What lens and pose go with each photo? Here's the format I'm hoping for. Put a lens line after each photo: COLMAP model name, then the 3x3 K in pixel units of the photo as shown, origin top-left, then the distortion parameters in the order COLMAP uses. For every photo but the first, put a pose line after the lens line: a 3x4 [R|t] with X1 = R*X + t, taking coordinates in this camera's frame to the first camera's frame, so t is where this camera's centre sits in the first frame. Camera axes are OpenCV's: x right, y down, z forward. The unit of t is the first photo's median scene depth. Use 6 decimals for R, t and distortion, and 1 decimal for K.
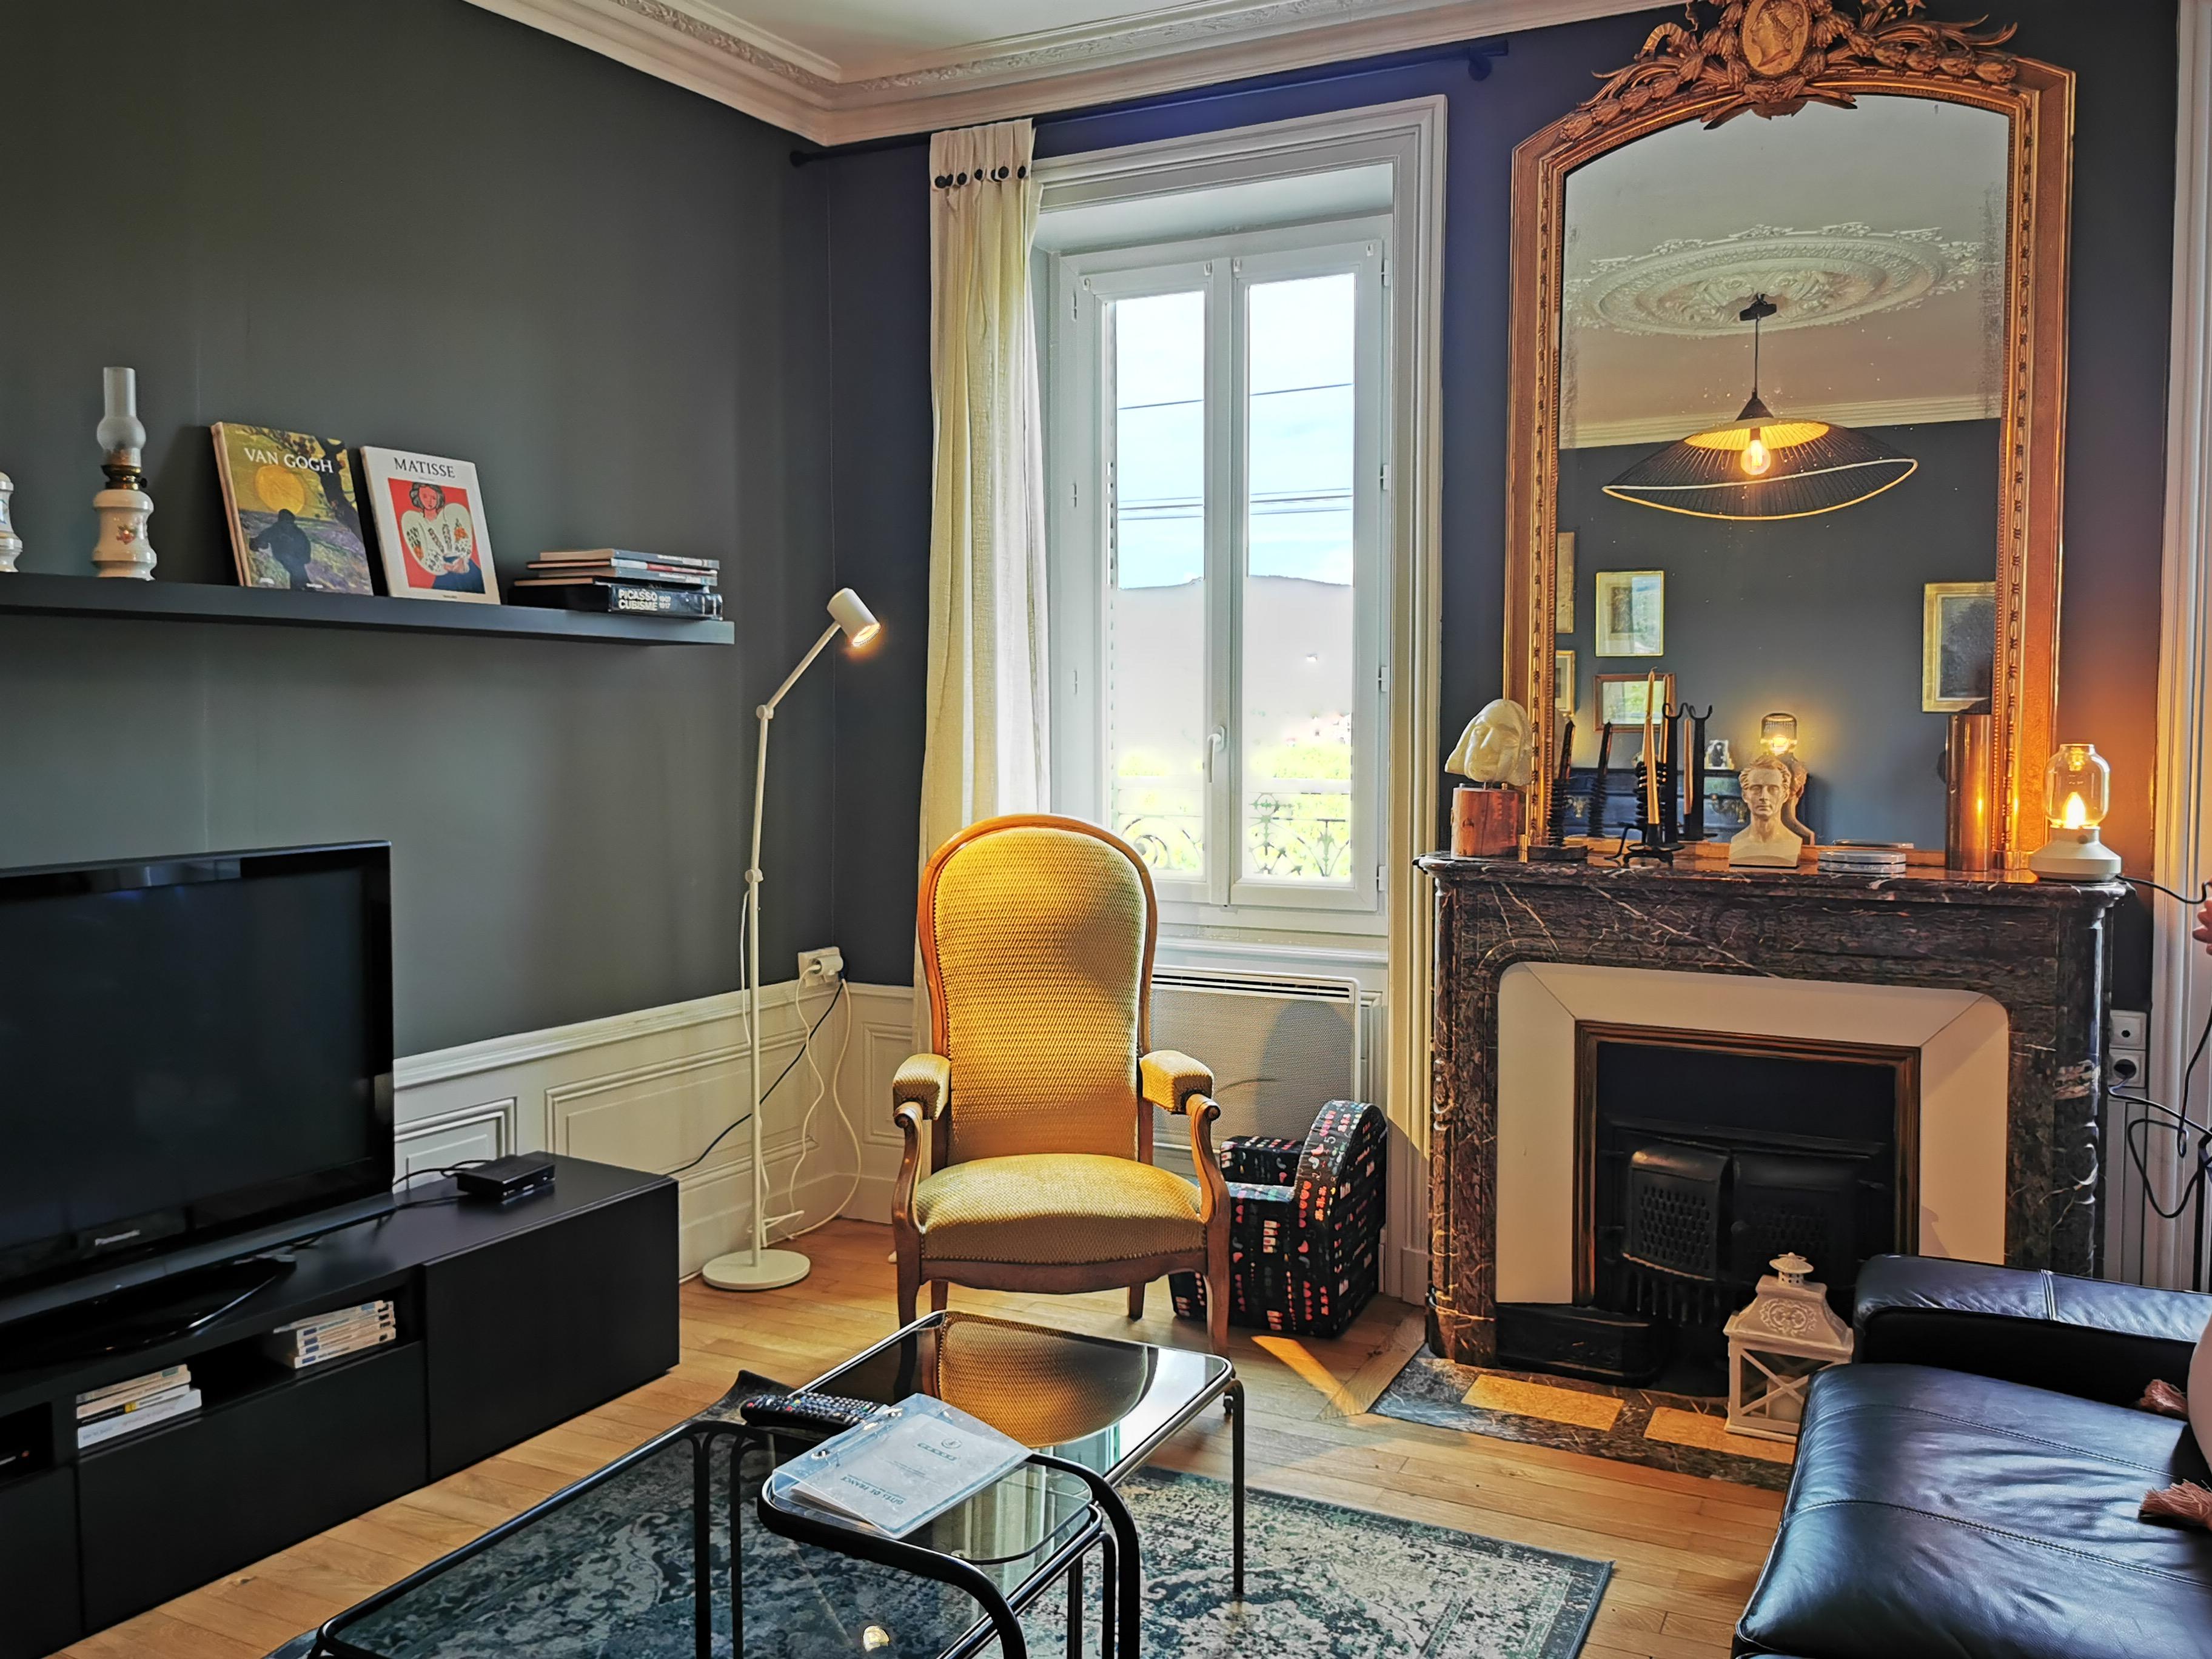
lens RADIAL K [[1819.0, 0, 1112.9], [0, 1819.0, 815.4], [0, 0, 1]] dist [0.008419, -0.001165]
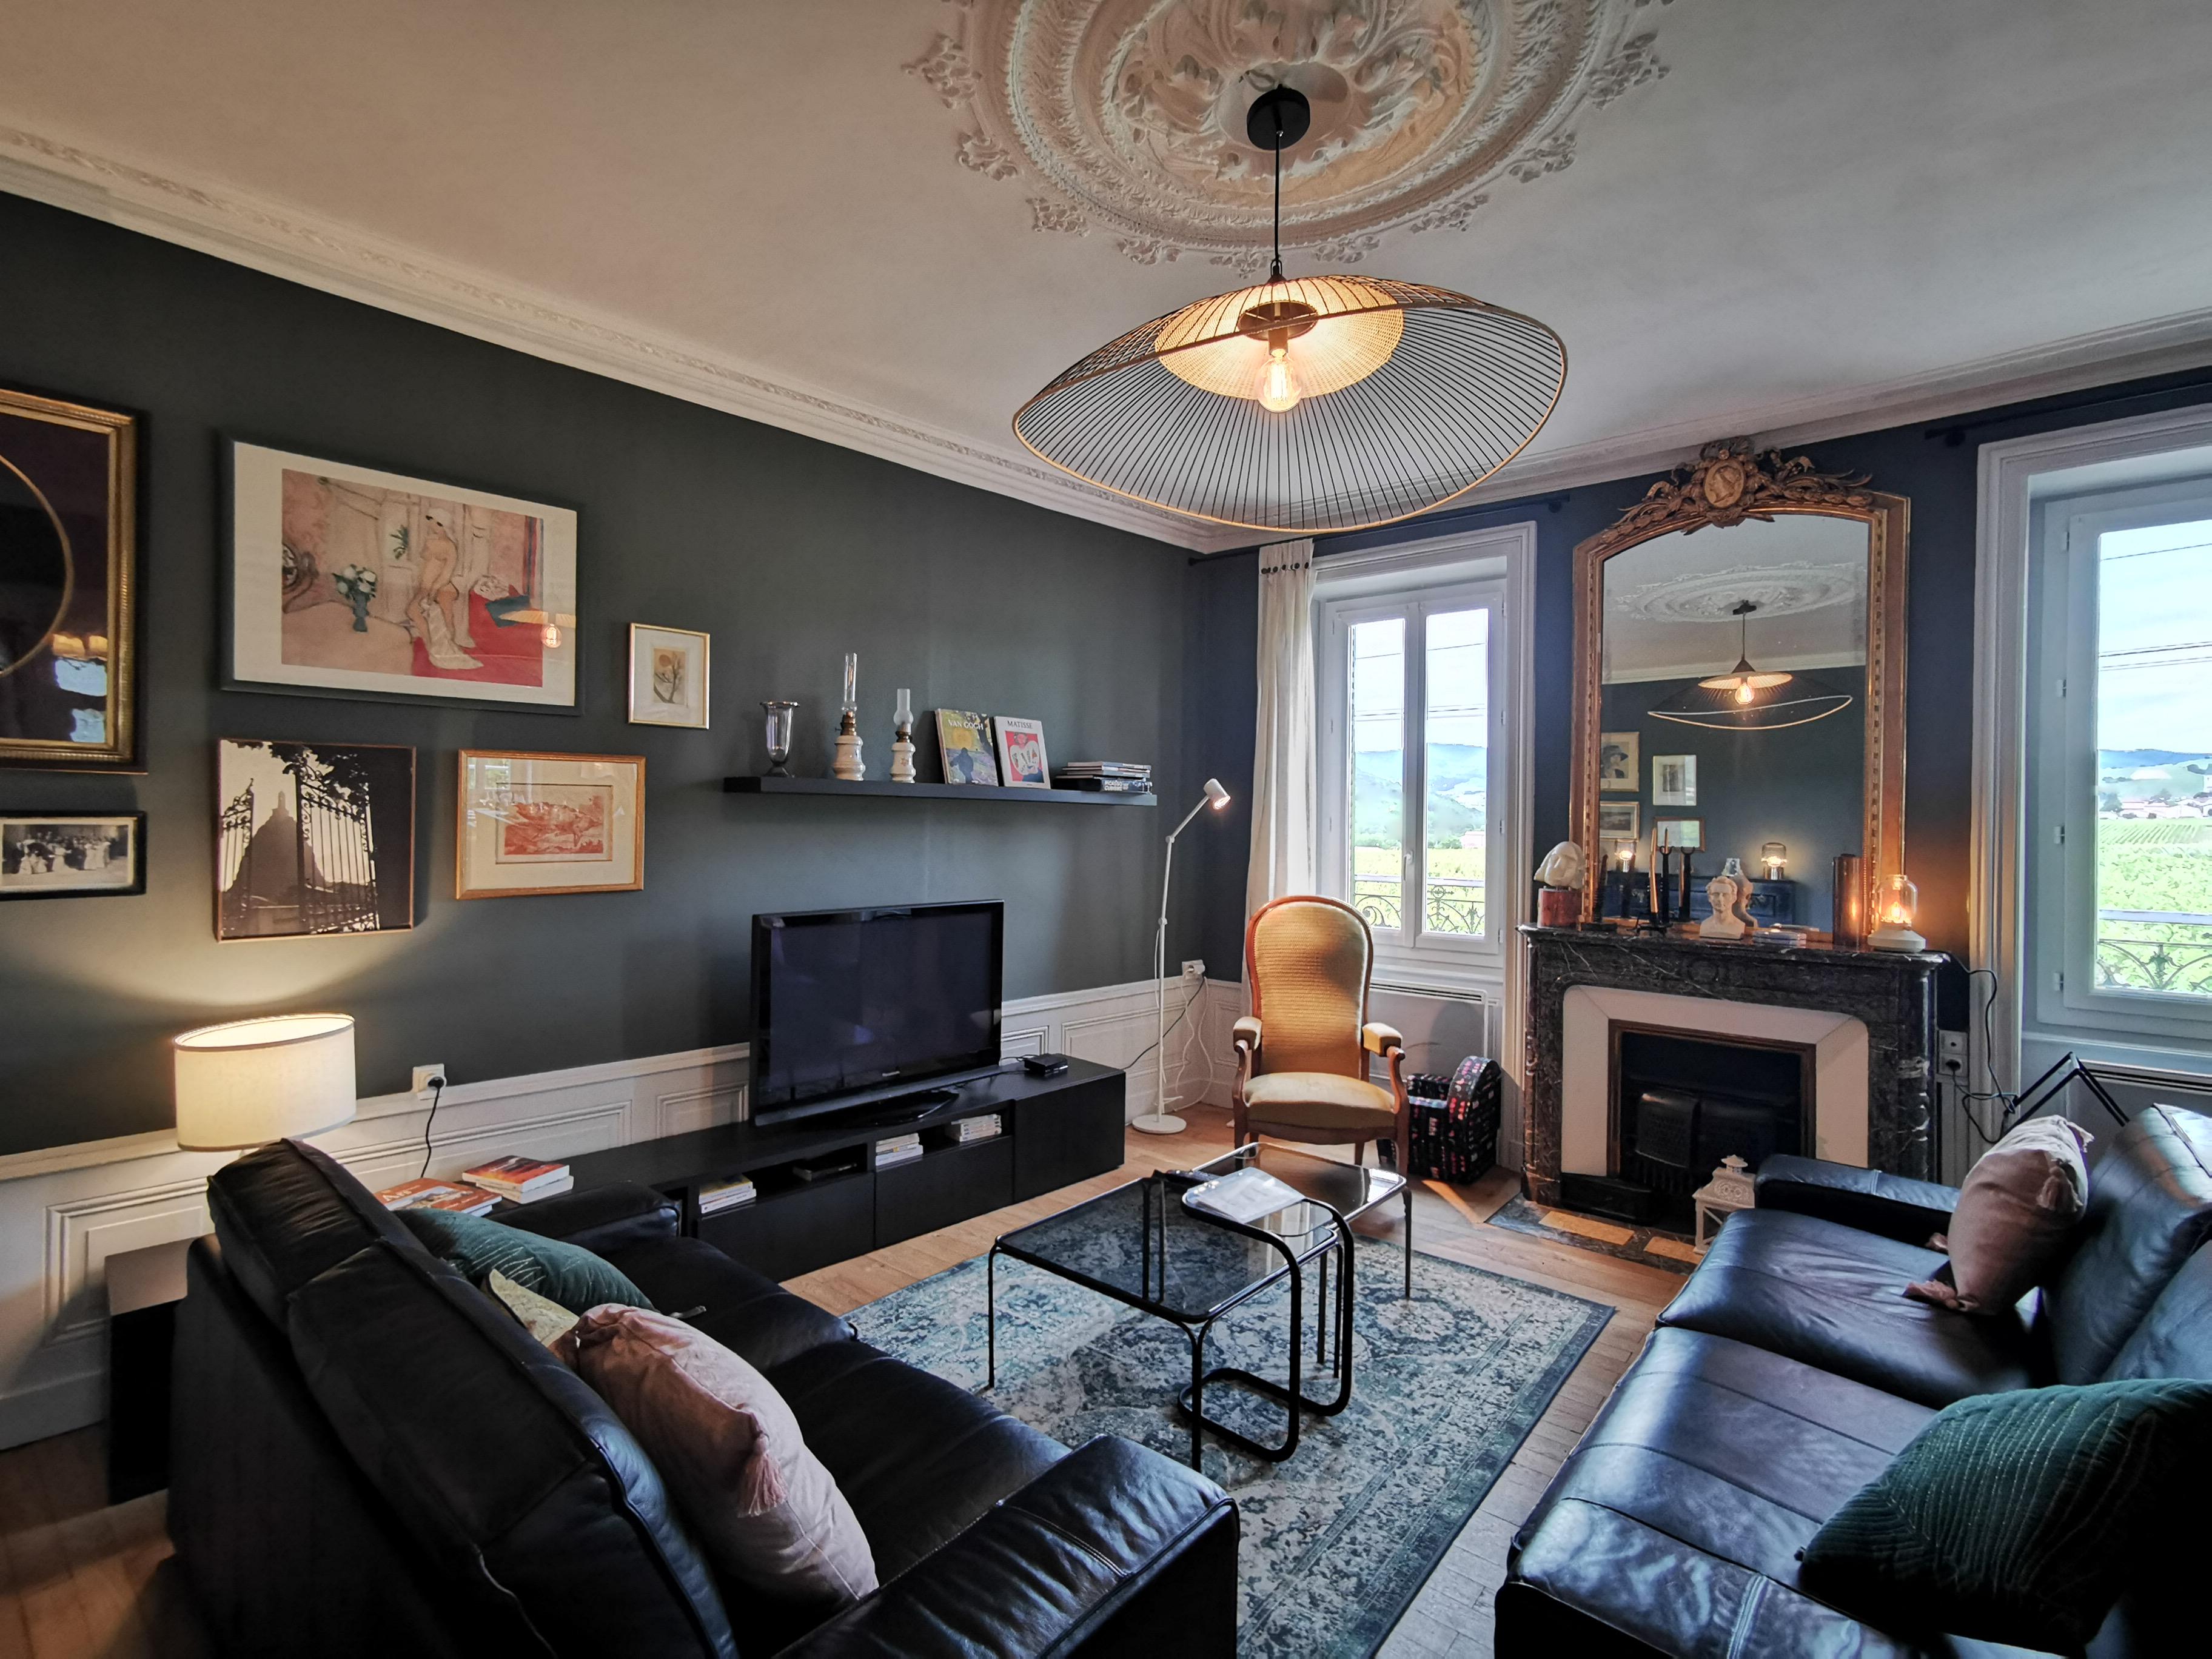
lens RADIAL K [[1034.7, 0, 1099.6], [0, 1034.7, 818.7], [0, 0, 1]] dist [-0.002373, 0.000456]
pose [[0.971227, 0.013765, -0.237759, 0.002692], [-0.029522, 0.997587, -0.062841, -0.007369], [0.236321, 0.068052, 0.969289, -0.143610]]
